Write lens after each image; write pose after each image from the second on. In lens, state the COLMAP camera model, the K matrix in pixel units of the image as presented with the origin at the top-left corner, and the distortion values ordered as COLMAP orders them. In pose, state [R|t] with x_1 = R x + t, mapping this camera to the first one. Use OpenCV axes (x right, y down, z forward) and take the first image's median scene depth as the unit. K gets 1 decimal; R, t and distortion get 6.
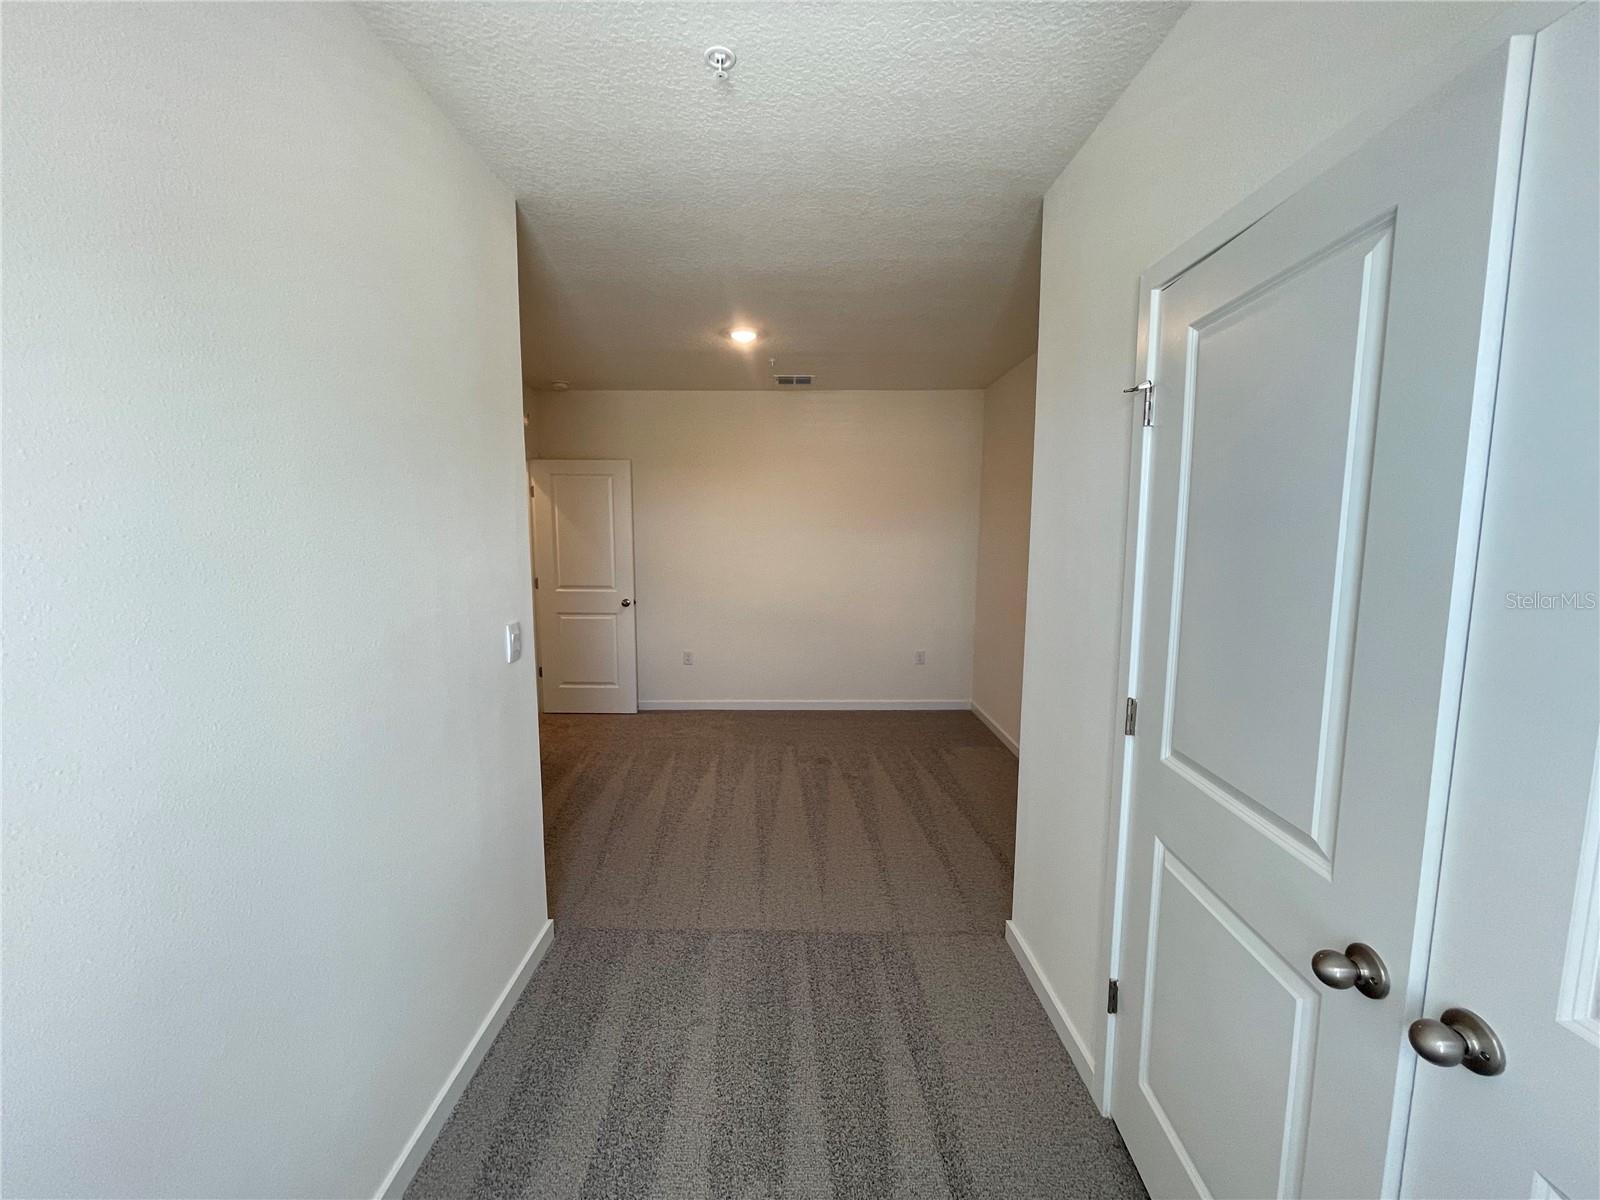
lens RADIAL K [[649.5, 0, 801.9], [0, 649.5, 593.3], [0, 0, 1]] dist [-0.001901, 0.001285]
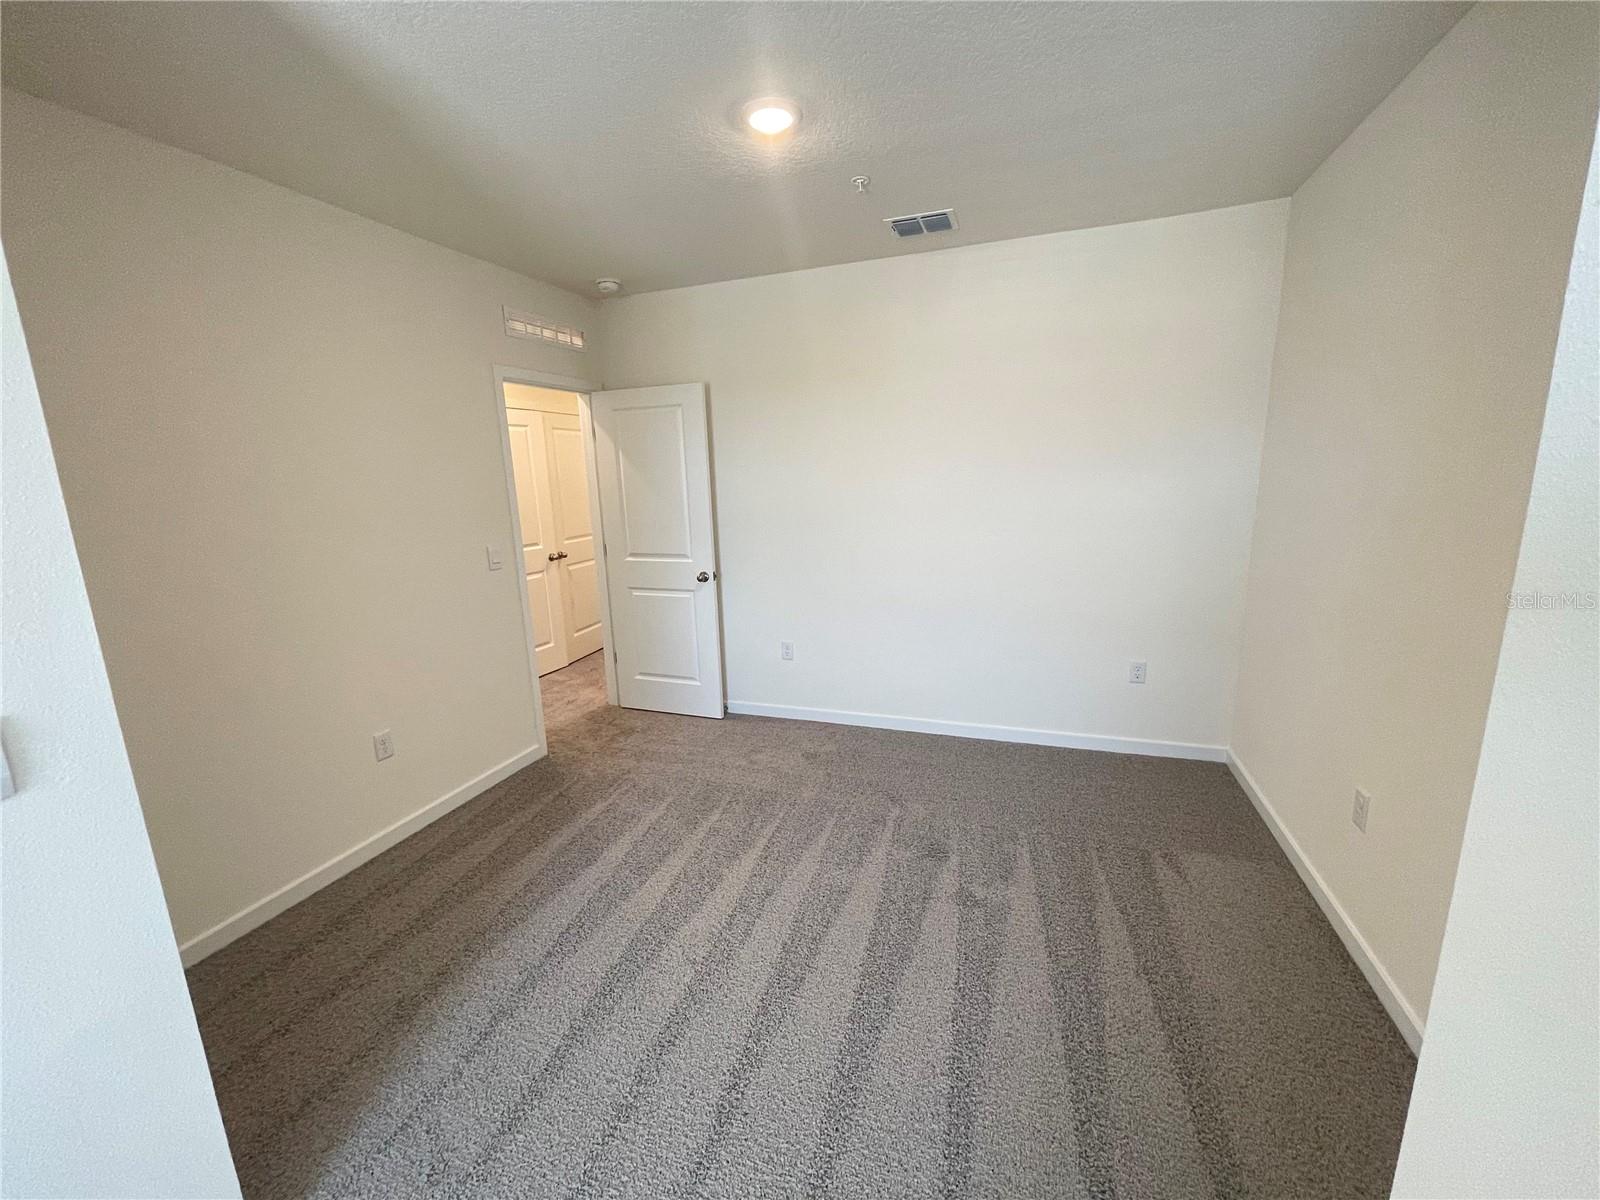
lens RADIAL K [[649.5, 0, 793.5], [0, 649.5, 598.2], [0, 0, 1]] dist [-0.001901, 0.001285]
pose [[0.935436, 0.036080, -0.351651, 0.106305], [-0.000457, 0.994900, 0.100863, -0.041341], [0.353497, -0.094190, 0.930682, 0.367079]]
